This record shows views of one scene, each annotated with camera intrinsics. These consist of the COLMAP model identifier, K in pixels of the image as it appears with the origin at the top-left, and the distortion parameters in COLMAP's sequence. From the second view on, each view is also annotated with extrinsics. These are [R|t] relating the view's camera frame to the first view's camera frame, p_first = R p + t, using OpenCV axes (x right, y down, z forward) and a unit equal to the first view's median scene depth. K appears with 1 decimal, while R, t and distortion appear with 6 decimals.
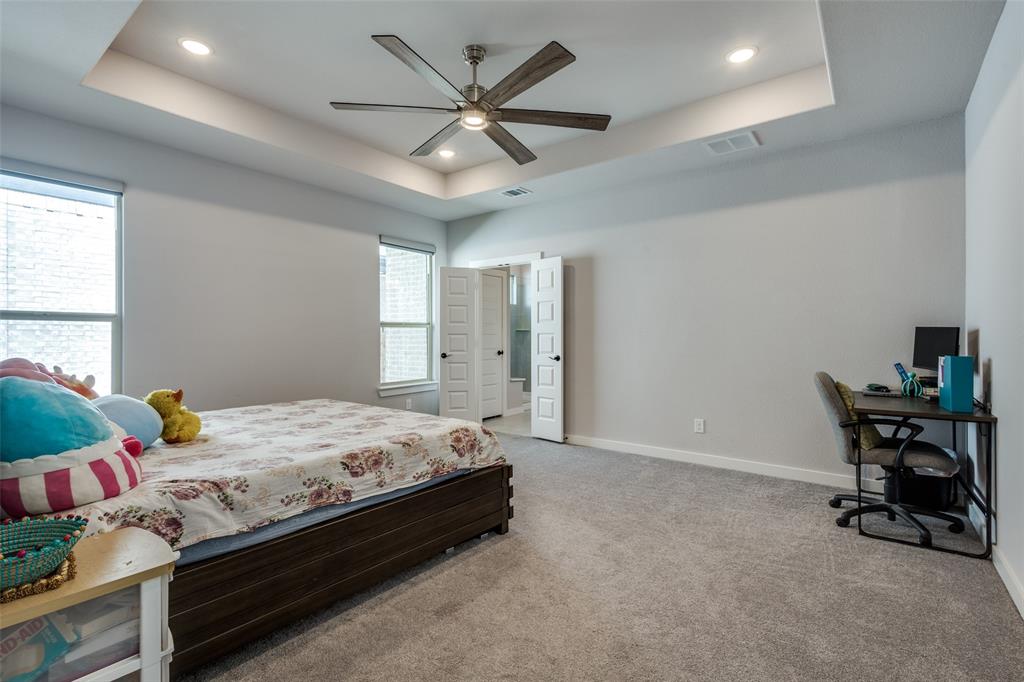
lens RADIAL K [[479.4, 0, 512.0], [0, 479.4, 341.0], [0, 0, 1]] dist [0.007801, 0.000115]
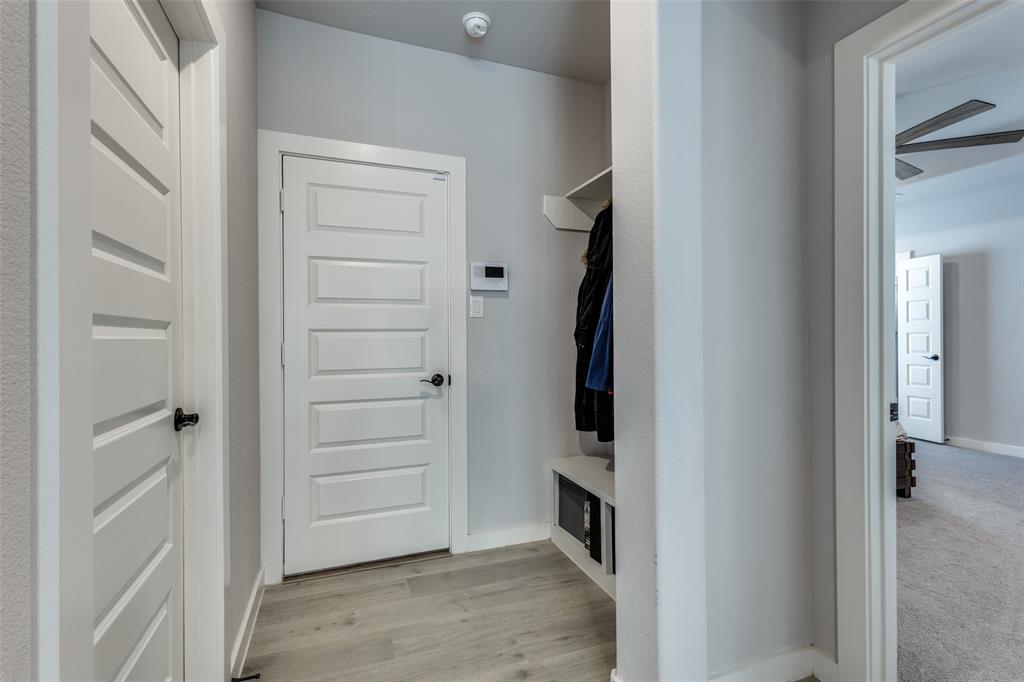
lens RADIAL K [[479.4, 0, 512.0], [0, 479.4, 341.0], [0, 0, 1]] dist [0.007801, 0.000115]
pose [[0.846685, -0.003850, -0.532080, -0.115247], [0.002521, 0.999992, -0.003224, 0.002613], [0.532088, 0.001388, 0.846688, -0.308771]]
